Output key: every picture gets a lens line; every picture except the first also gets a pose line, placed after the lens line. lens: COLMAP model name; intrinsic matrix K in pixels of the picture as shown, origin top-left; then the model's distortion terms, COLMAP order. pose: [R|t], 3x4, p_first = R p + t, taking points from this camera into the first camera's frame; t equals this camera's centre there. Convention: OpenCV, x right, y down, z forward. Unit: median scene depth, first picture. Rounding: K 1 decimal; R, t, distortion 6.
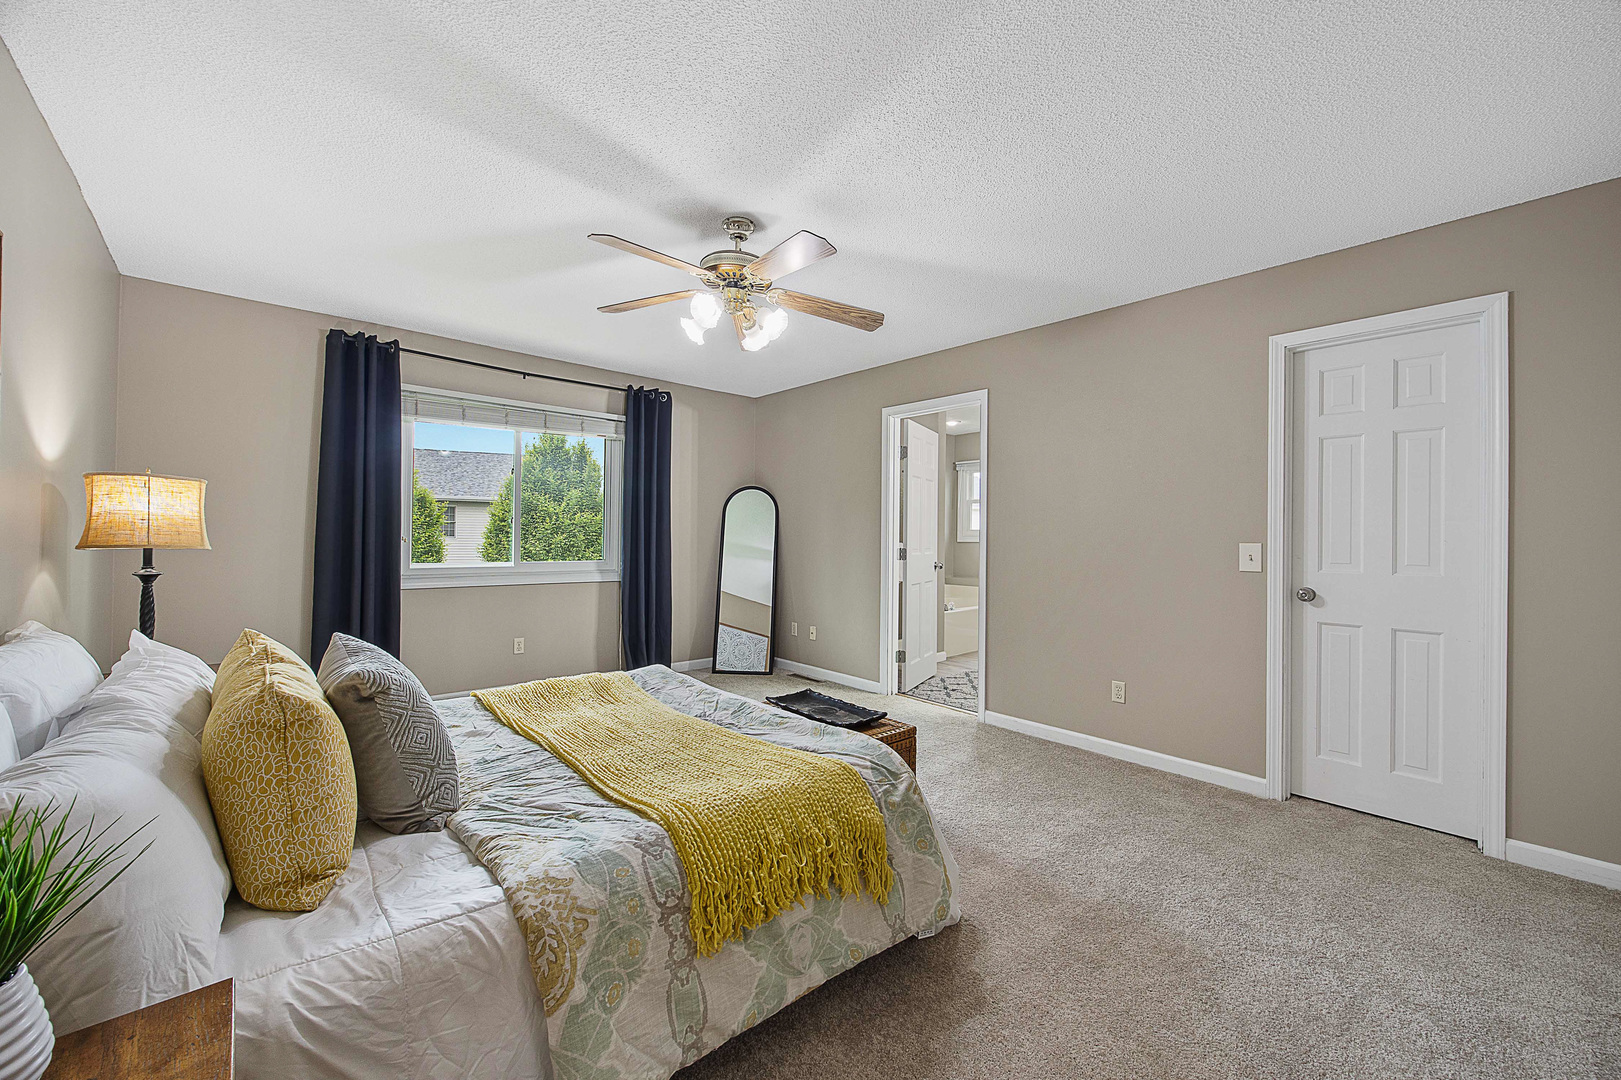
lens RADIAL K [[629.4, 0, 810.5], [0, 629.4, 540.0], [0, 0, 1]] dist [-0.000428, -0.000068]
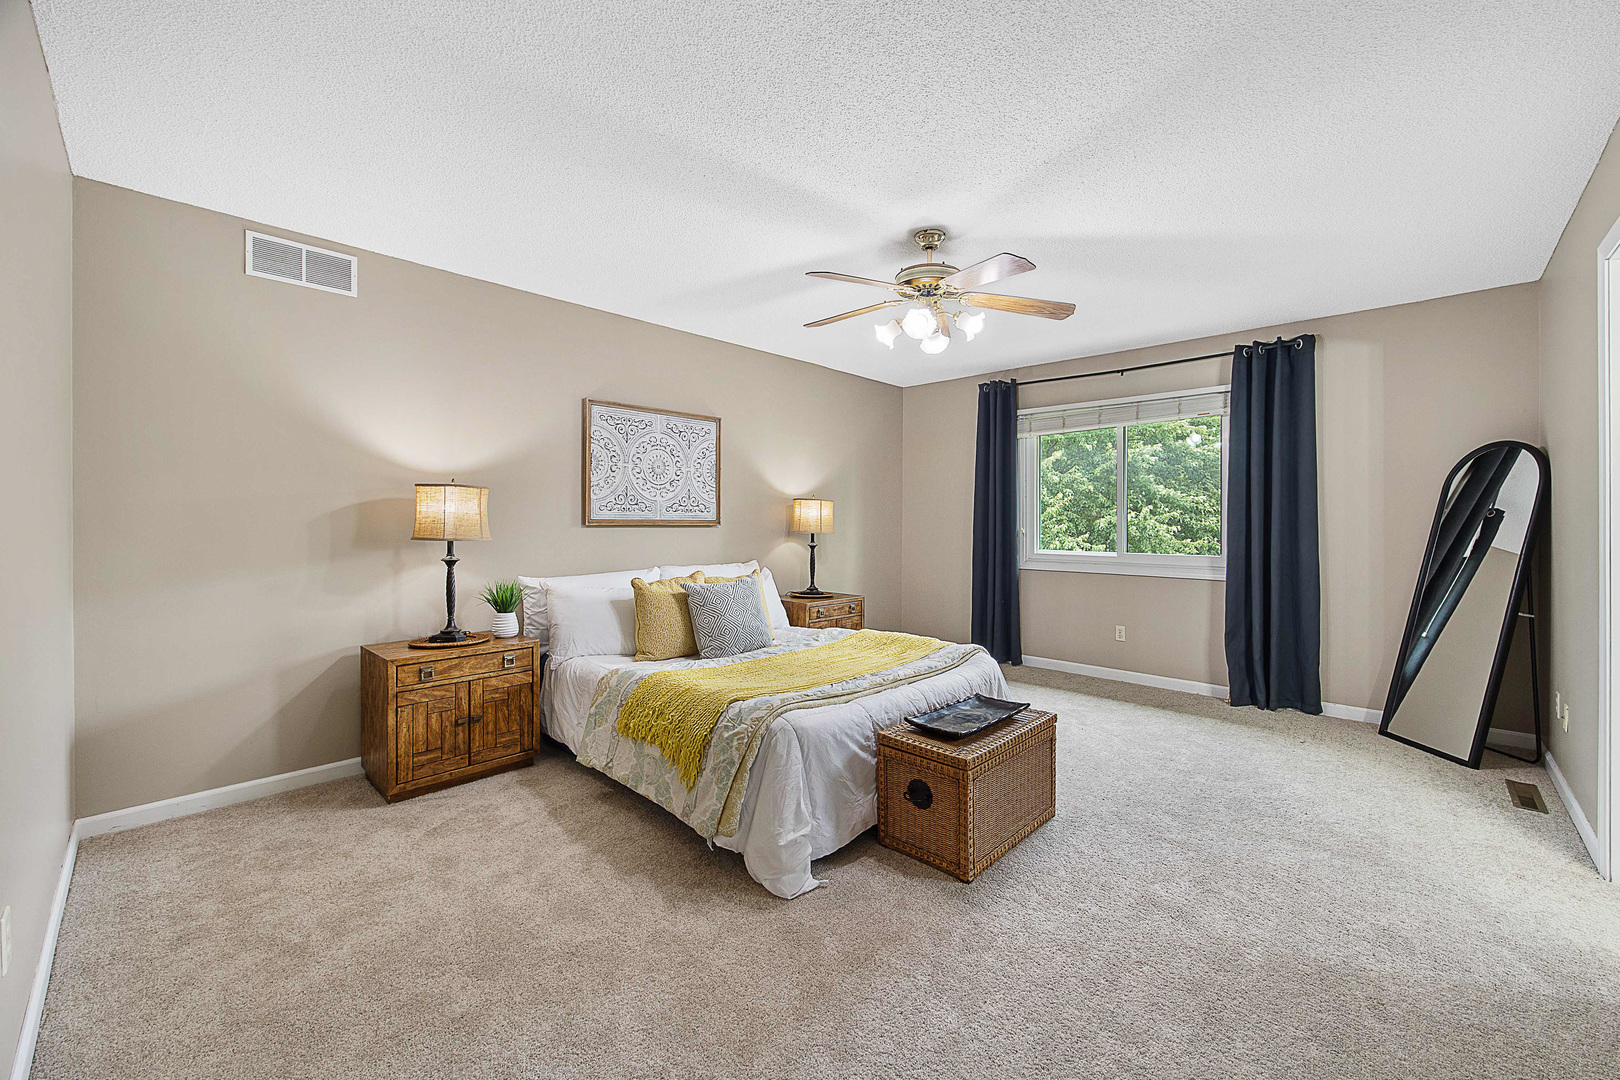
lens RADIAL K [[629.0, 0, 810.0], [0, 629.0, 540.0], [0, 0, 1]] dist [-0.000428, -0.000068]
pose [[0.092422, 0.019821, -0.995523, 0.545161], [-0.008012, 0.999784, 0.019162, -0.002533], [0.995688, 0.006205, 0.092561, 0.409120]]
